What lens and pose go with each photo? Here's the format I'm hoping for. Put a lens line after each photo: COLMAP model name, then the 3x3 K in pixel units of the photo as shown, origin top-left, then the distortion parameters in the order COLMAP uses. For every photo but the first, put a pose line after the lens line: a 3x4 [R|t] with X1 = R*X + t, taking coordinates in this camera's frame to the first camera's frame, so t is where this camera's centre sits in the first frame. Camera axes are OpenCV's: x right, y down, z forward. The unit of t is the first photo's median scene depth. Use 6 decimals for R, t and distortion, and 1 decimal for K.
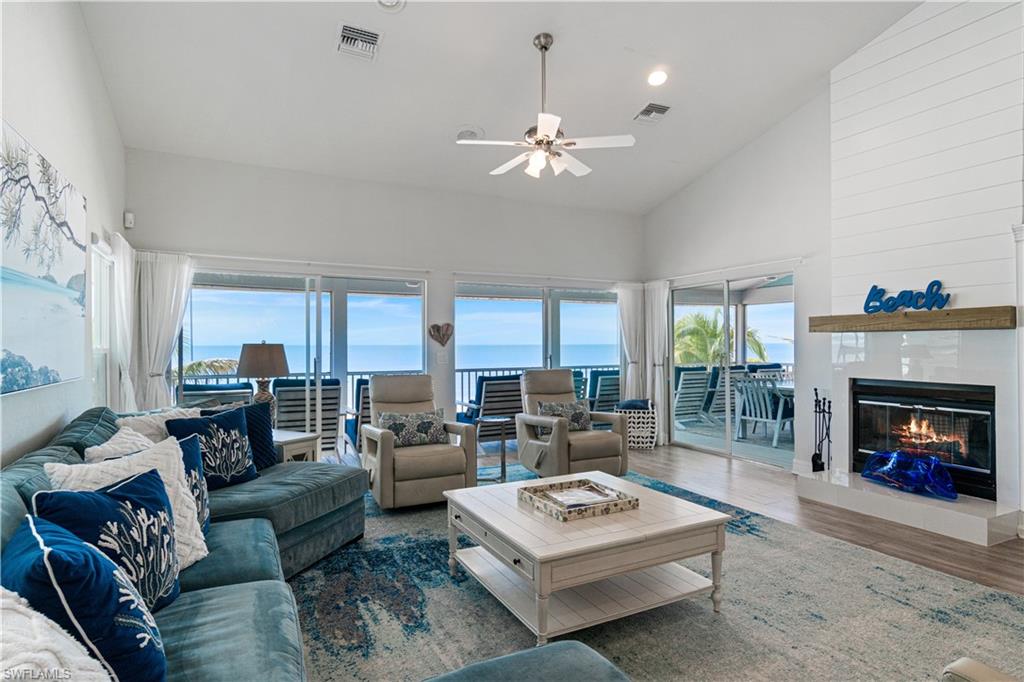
lens RADIAL K [[542.7, 0, 512.0], [0, 542.7, 341.0], [0, 0, 1]] dist [0.002709, 0.000331]
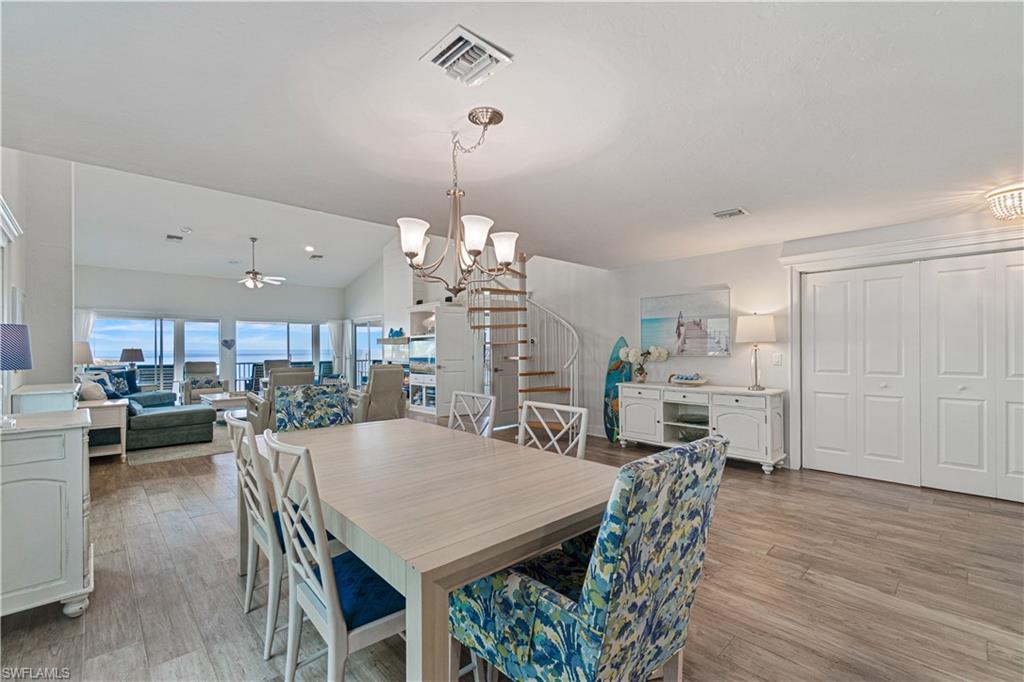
lens RADIAL K [[448.5, 0, 512.0], [0, 448.5, 341.0], [0, 0, 1]] dist [-0.001404, -0.000019]
pose [[0.960658, 0.004220, 0.277703, 0.738177], [-0.000894, 0.999926, -0.012104, -0.008054], [-0.277733, 0.011379, 0.960591, -1.669953]]
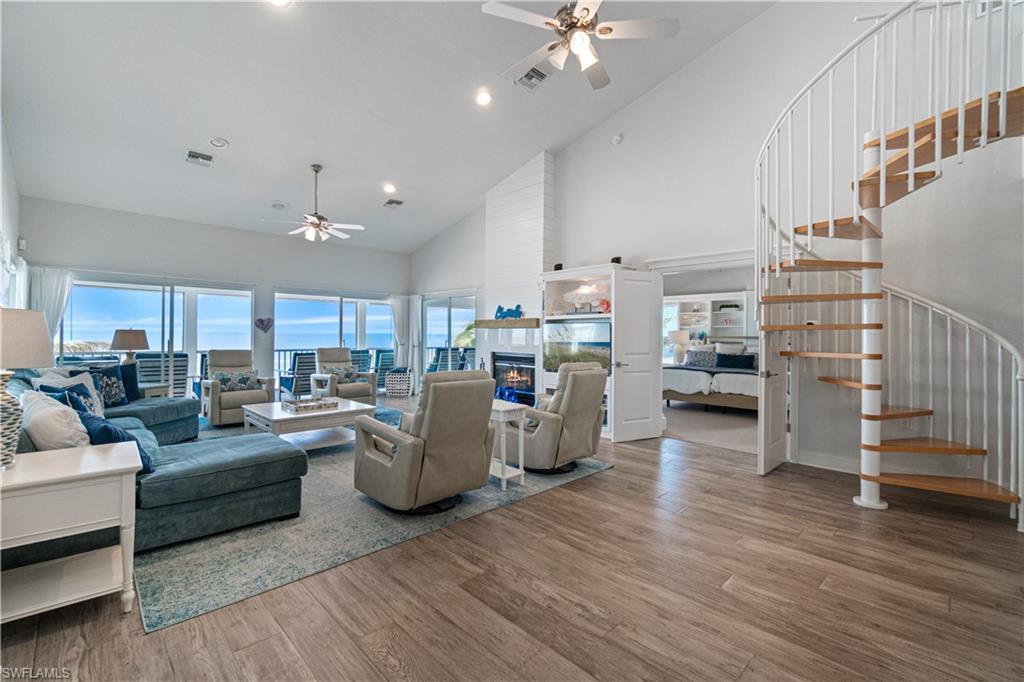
lens RADIAL K [[445.4, 0, 509.8], [0, 445.4, 331.6], [0, 0, 1]] dist [-0.002401, -0.000569]
pose [[0.955344, 0.014427, 0.295143, 0.263183], [-0.014447, 0.999893, -0.002114, -0.002460], [-0.295142, -0.002244, 0.955451, -0.682506]]
